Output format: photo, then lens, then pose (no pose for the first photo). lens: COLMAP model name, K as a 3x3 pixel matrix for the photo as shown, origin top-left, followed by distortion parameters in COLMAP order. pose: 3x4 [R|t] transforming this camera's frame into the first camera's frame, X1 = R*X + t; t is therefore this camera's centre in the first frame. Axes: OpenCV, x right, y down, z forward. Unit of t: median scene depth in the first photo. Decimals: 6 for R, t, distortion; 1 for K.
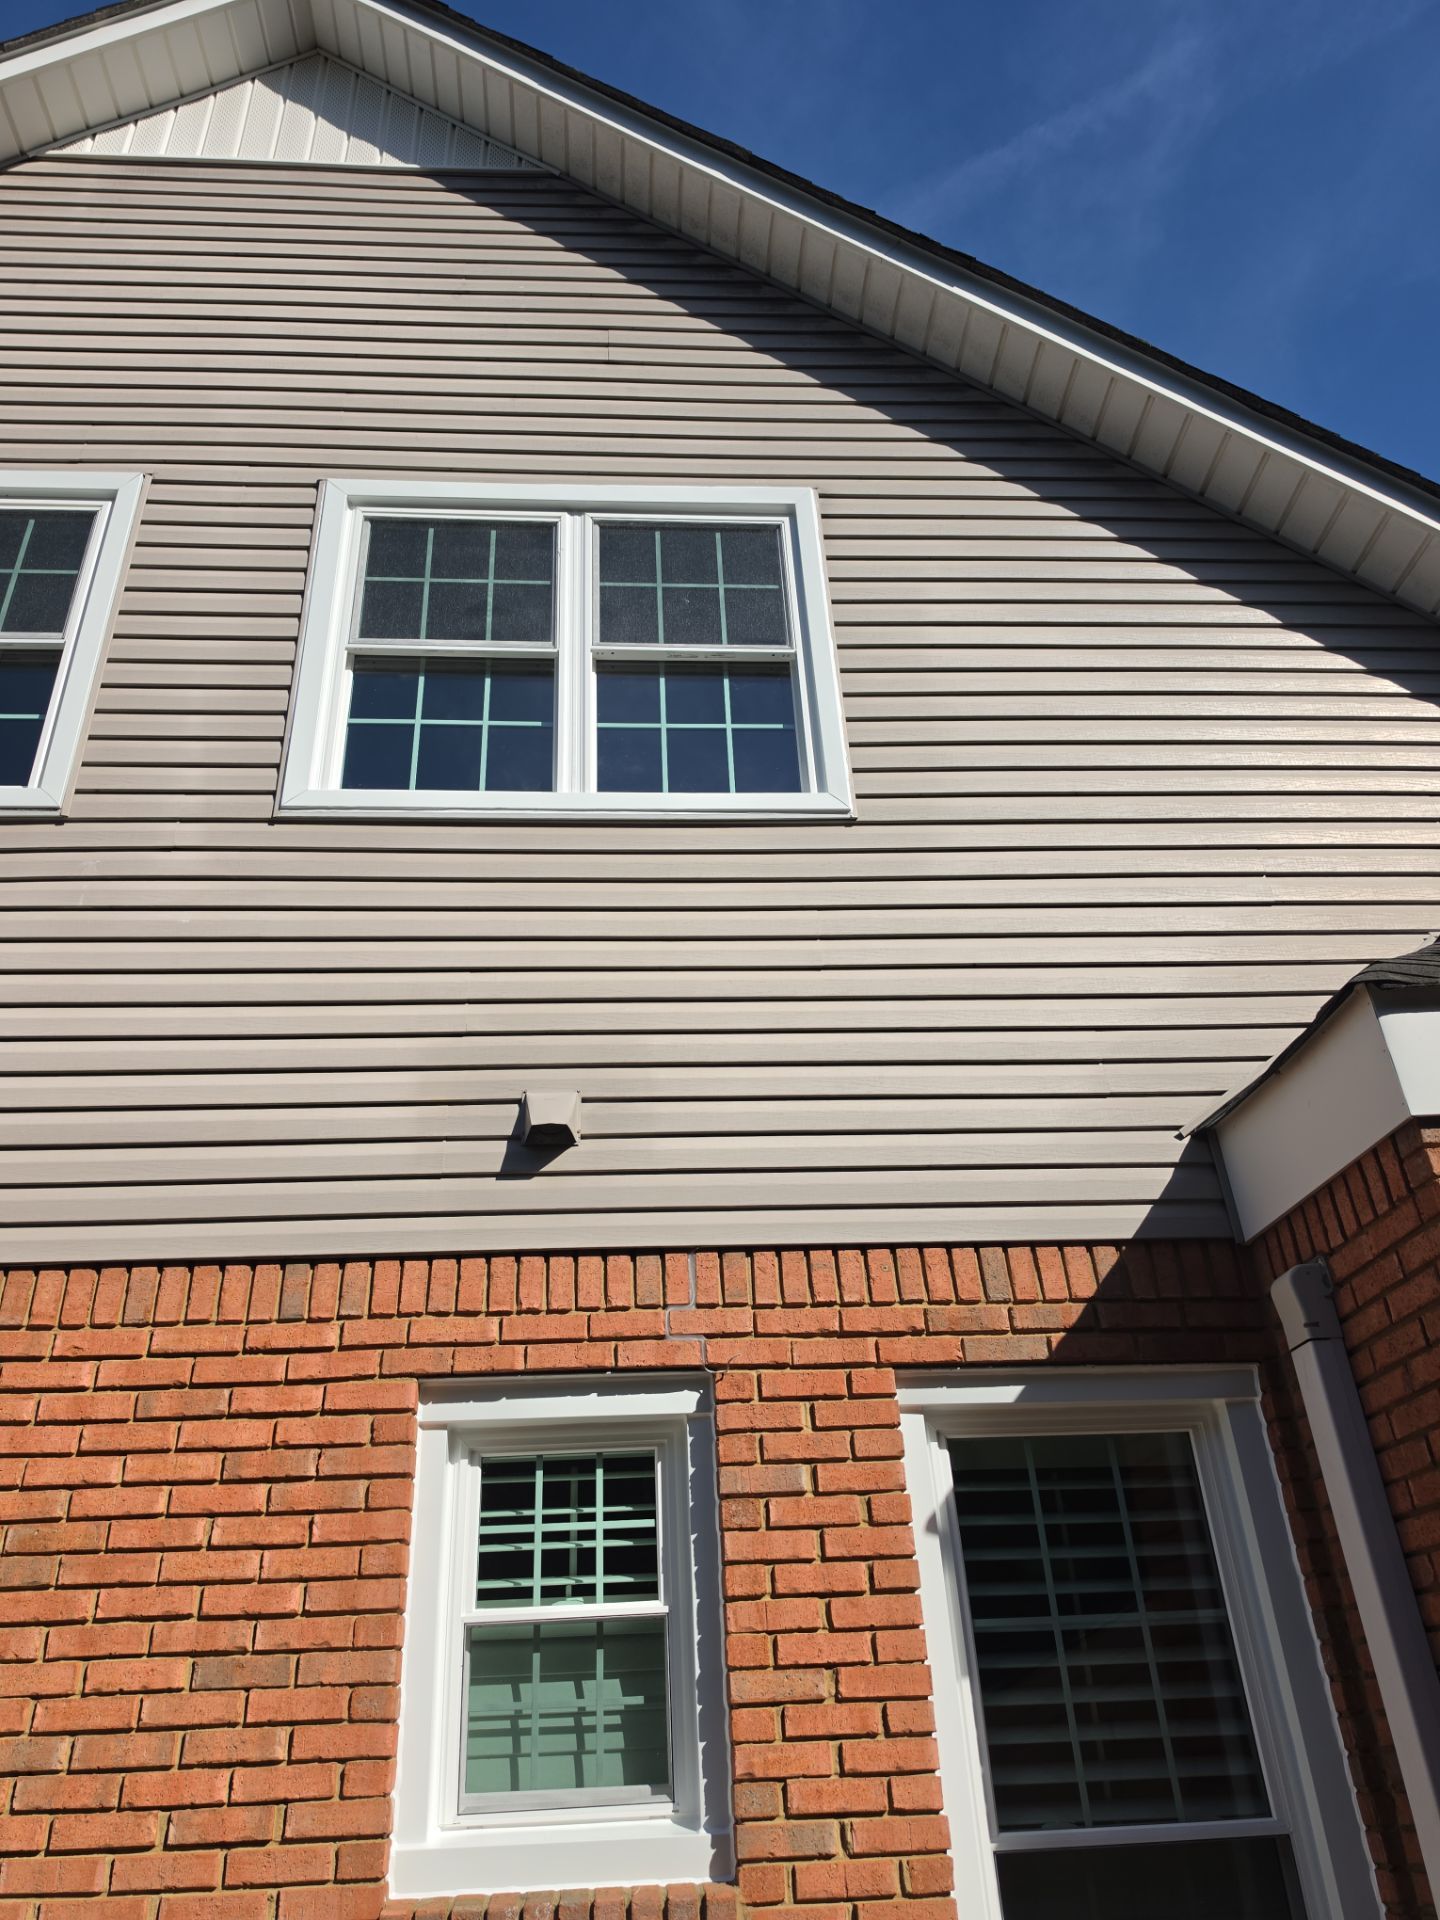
lens RADIAL K [[1351.5, 0, 720.0], [0, 1351.5, 960.0], [0, 0, 1]] dist [0.050155, -0.060796]
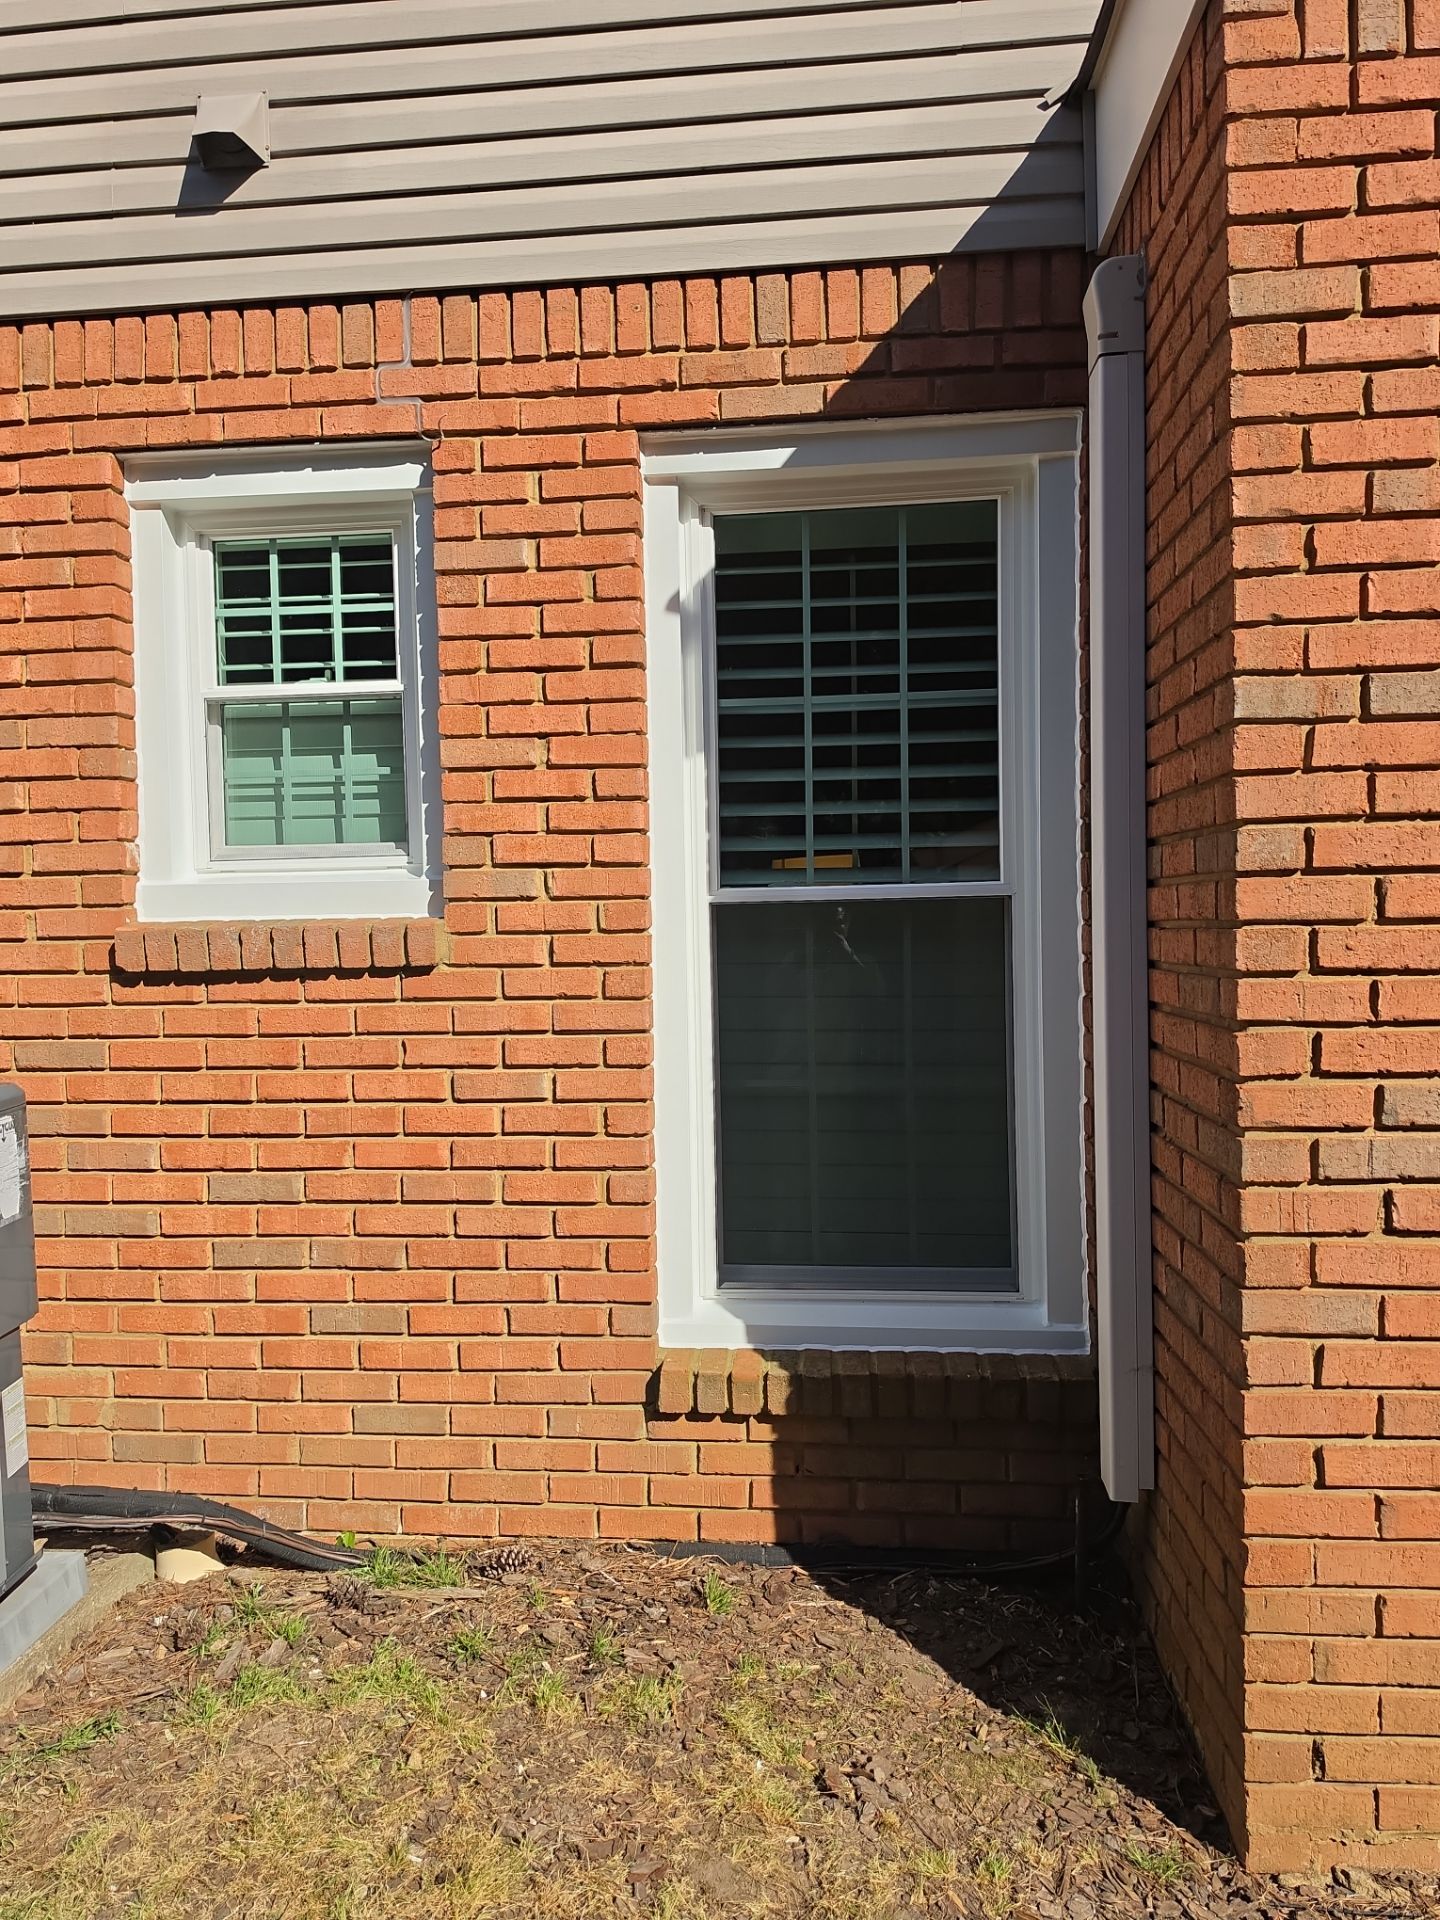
lens RADIAL K [[1351.5, 0, 720.0], [0, 1351.5, 960.0], [0, 0, 1]] dist [0.050155, -0.060796]
pose [[0.984771, 0.029790, -0.171283, 0.345357], [0.065127, 0.850260, 0.522318, 0.143368], [0.161195, -0.525519, 0.835372, 0.117013]]
